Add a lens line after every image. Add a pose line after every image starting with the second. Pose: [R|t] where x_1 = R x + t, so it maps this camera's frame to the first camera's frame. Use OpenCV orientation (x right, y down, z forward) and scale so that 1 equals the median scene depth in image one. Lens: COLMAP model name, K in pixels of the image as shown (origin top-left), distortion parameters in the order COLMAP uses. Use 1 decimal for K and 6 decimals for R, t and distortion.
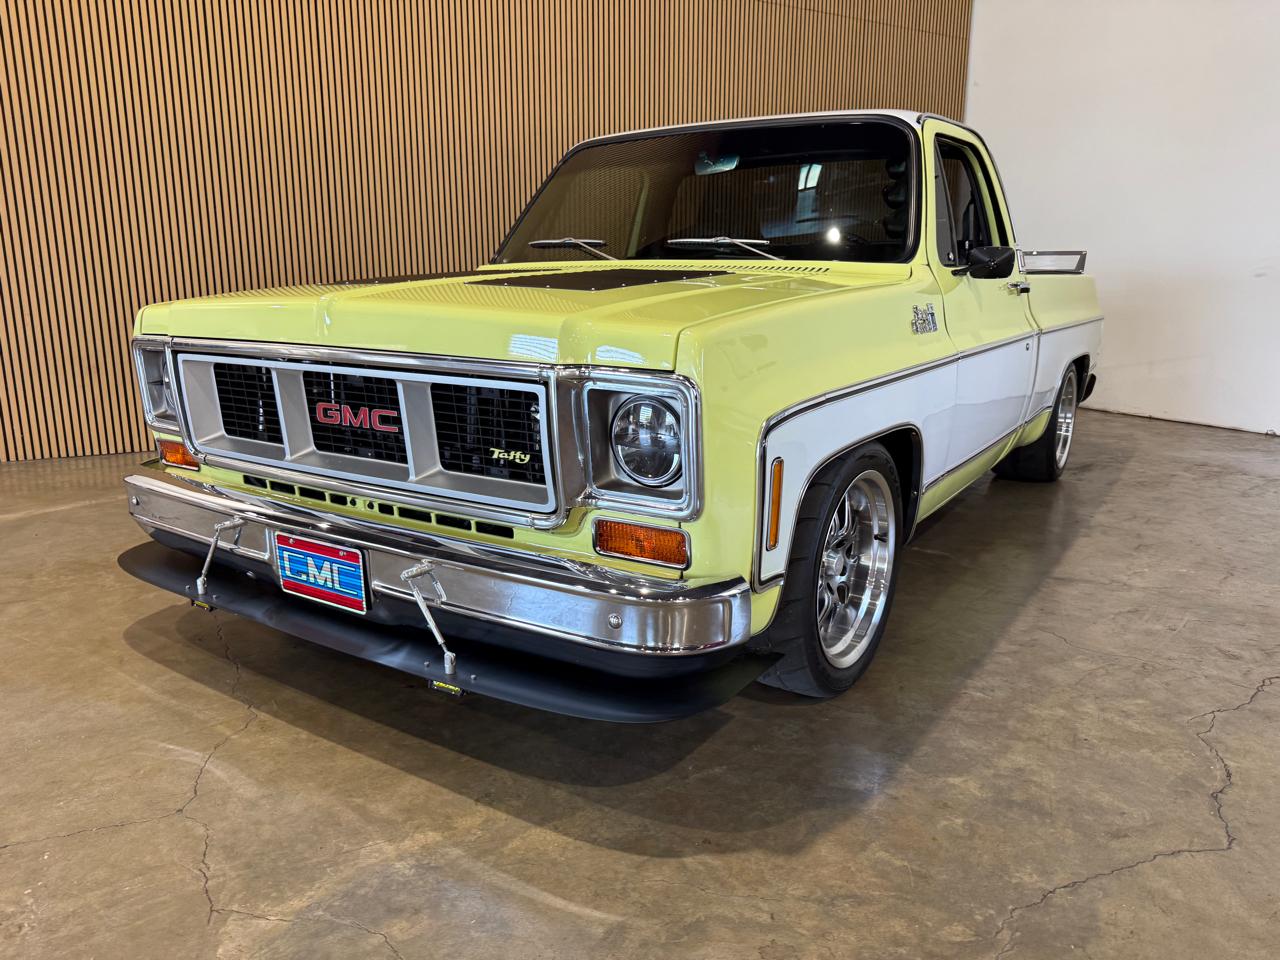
lens RADIAL K [[921.7, 0, 641.5], [0, 921.7, 478.1], [0, 0, 1]] dist [0.033454, -0.048049]
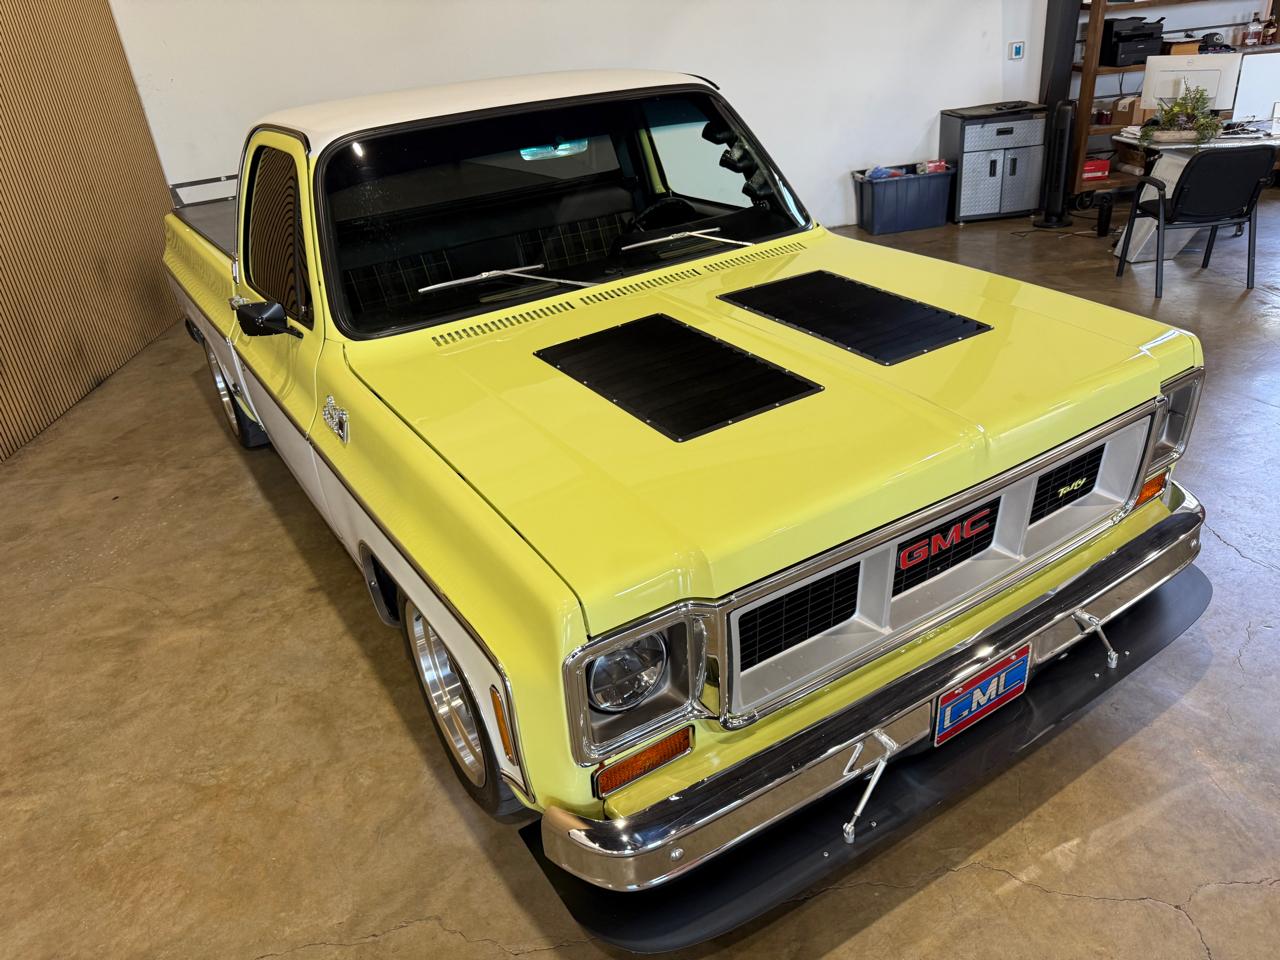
lens RADIAL K [[921.7, 0, 641.5], [0, 921.7, 478.1], [0, 0, 1]] dist [0.033454, -0.048049]
pose [[0.392053, -0.454621, 0.799759, -1.164012], [0.288516, 0.886259, 0.362358, -0.556757], [-0.873529, 0.088680, 0.478626, 0.828486]]
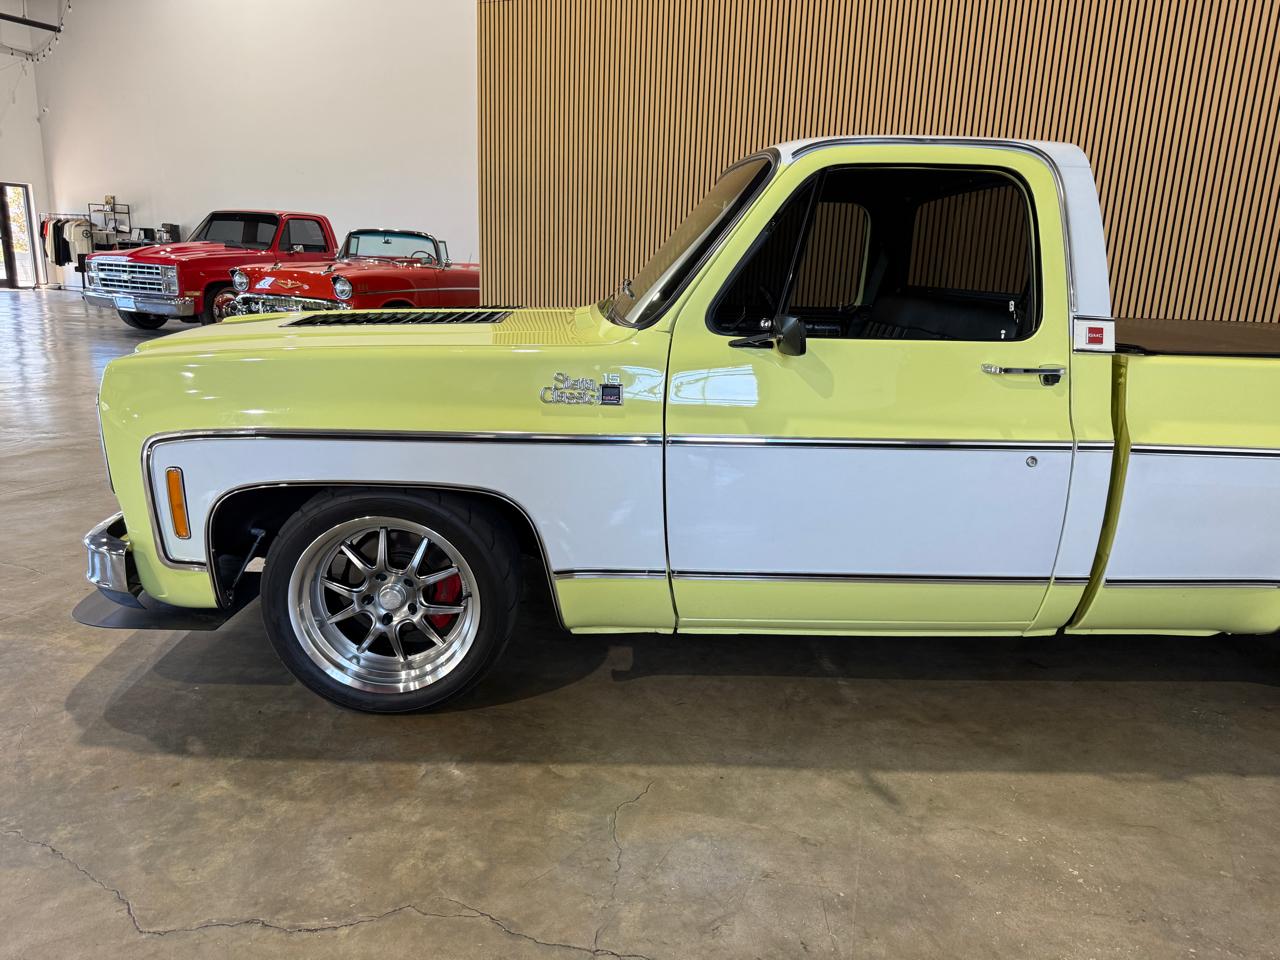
lens RADIAL K [[916.9, 0, 637.3], [0, 916.9, 481.9], [0, 0, 1]] dist [0.078566, -0.091383]
pose [[0.572918, 0.209103, -0.792491, 1.300405], [-0.207861, 0.972366, 0.106294, -0.229737], [0.792817, 0.103830, 0.600550, 0.612636]]
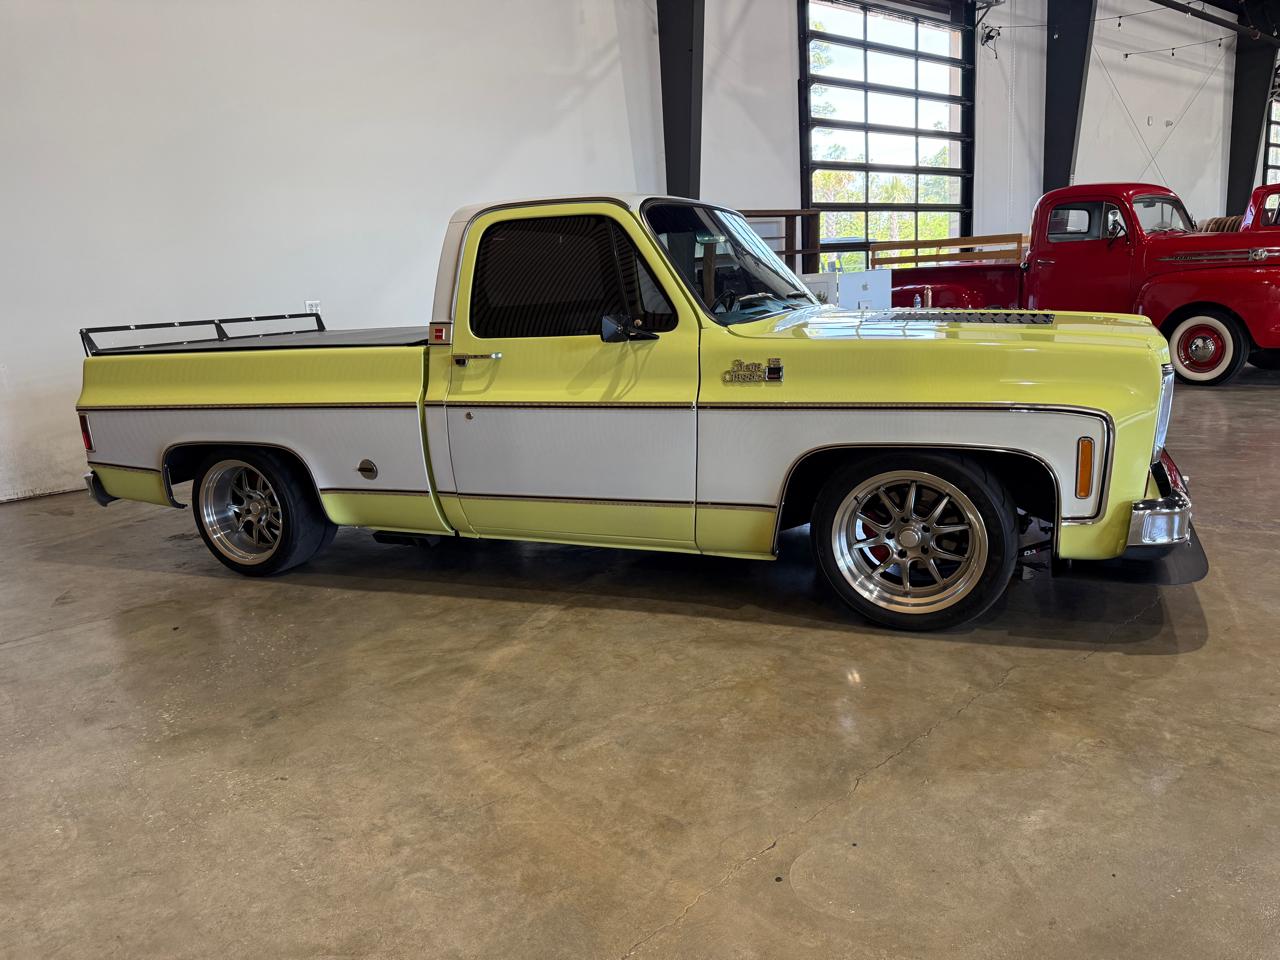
lens RADIAL K [[918.7, 0, 639.5], [0, 918.7, 463.3], [0, 0, 1]] dist [0.091783, -0.128200]
pose [[-0.201860, -0.180586, 0.962622, -1.801798], [0.266733, 0.935568, 0.231444, -0.575972], [-0.942394, 0.303482, -0.140686, 2.136028]]
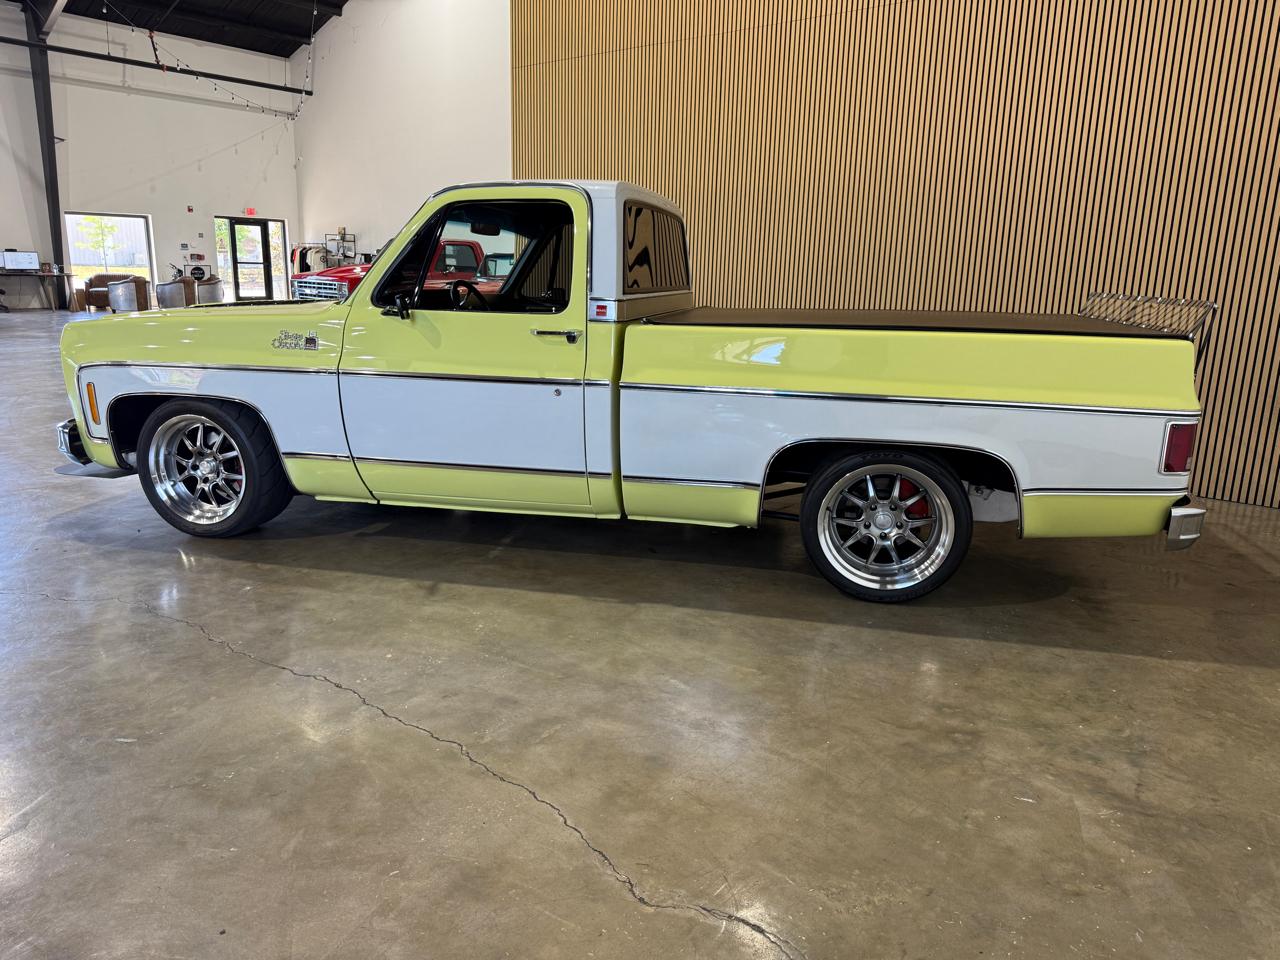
lens RADIAL K [[921.7, 0, 641.5], [0, 921.7, 478.1], [0, 0, 1]] dist [0.033454, -0.048049]
pose [[0.345939, 0.211847, -0.914028, 2.334535], [-0.223462, 0.964747, 0.139027, -0.352629], [0.911258, 0.156155, 0.381083, 1.177439]]
